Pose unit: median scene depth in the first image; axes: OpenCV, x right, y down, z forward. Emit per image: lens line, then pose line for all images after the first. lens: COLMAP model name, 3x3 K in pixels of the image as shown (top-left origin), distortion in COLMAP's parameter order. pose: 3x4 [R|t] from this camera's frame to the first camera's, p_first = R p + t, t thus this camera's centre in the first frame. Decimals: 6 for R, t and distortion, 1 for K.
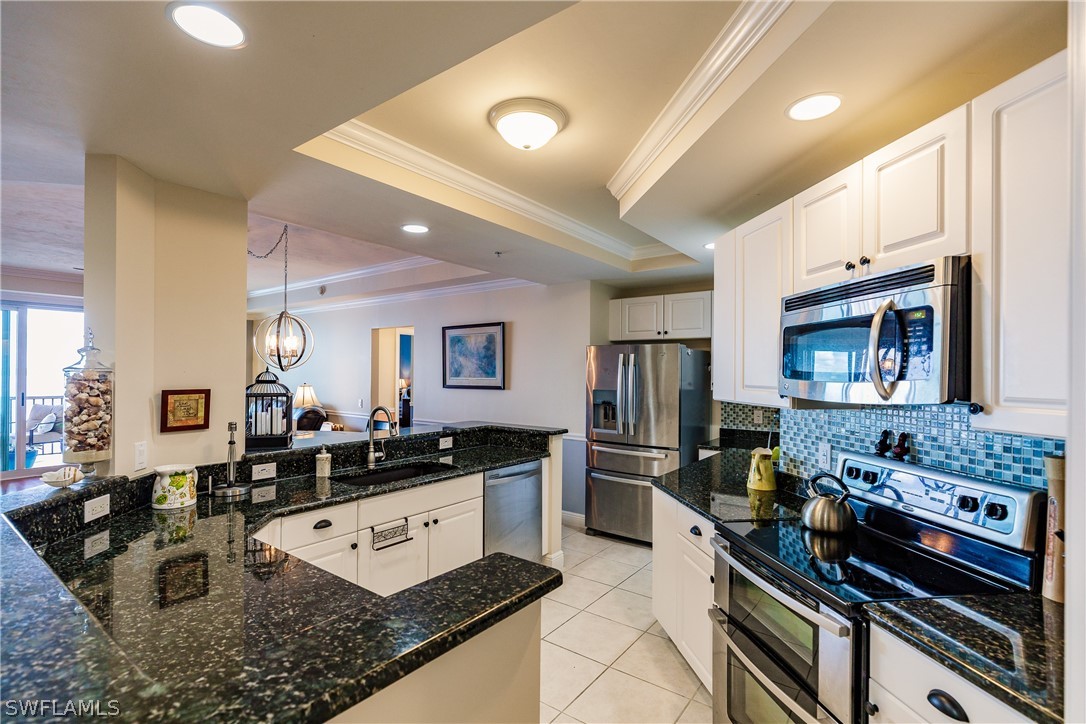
lens RADIAL K [[498.1, 0, 543.0], [0, 498.1, 362.0], [0, 0, 1]] dist [-0.013358, 0.000008]
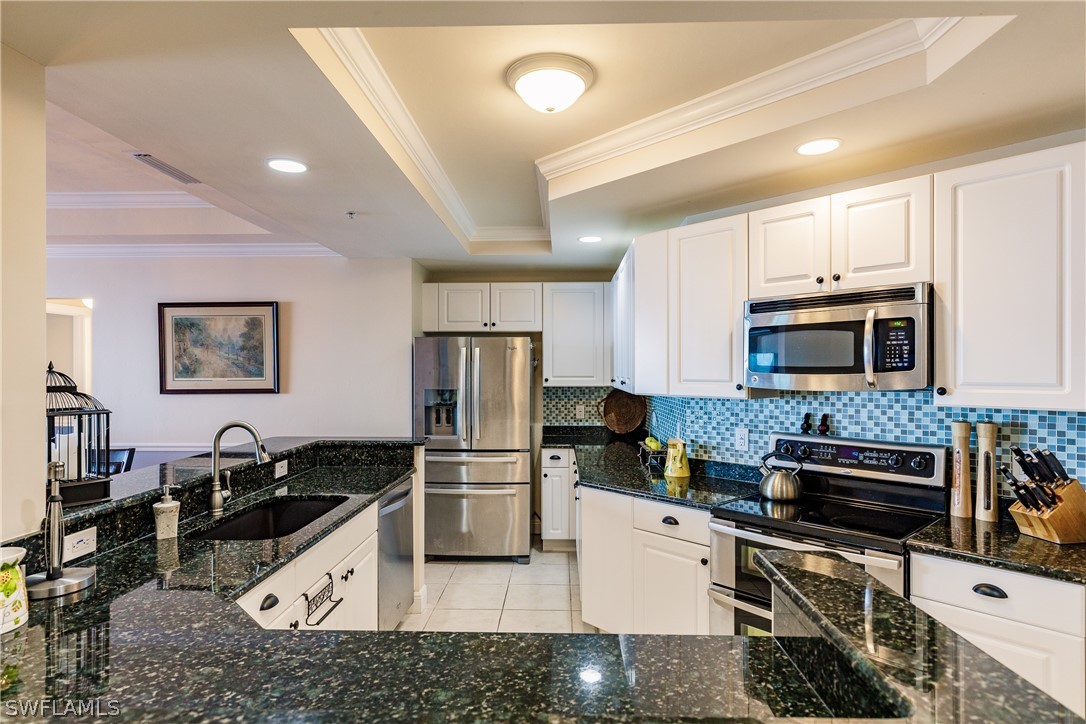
lens RADIAL K [[581.5, 0, 543.0], [0, 581.5, 362.0], [0, 0, 1]] dist [-0.003262, -0.000530]
pose [[0.818776, -0.001345, 0.574112, -0.537080], [-0.004143, 0.999957, 0.008251, 0.000445], [-0.574098, -0.009134, 0.818735, 0.146542]]
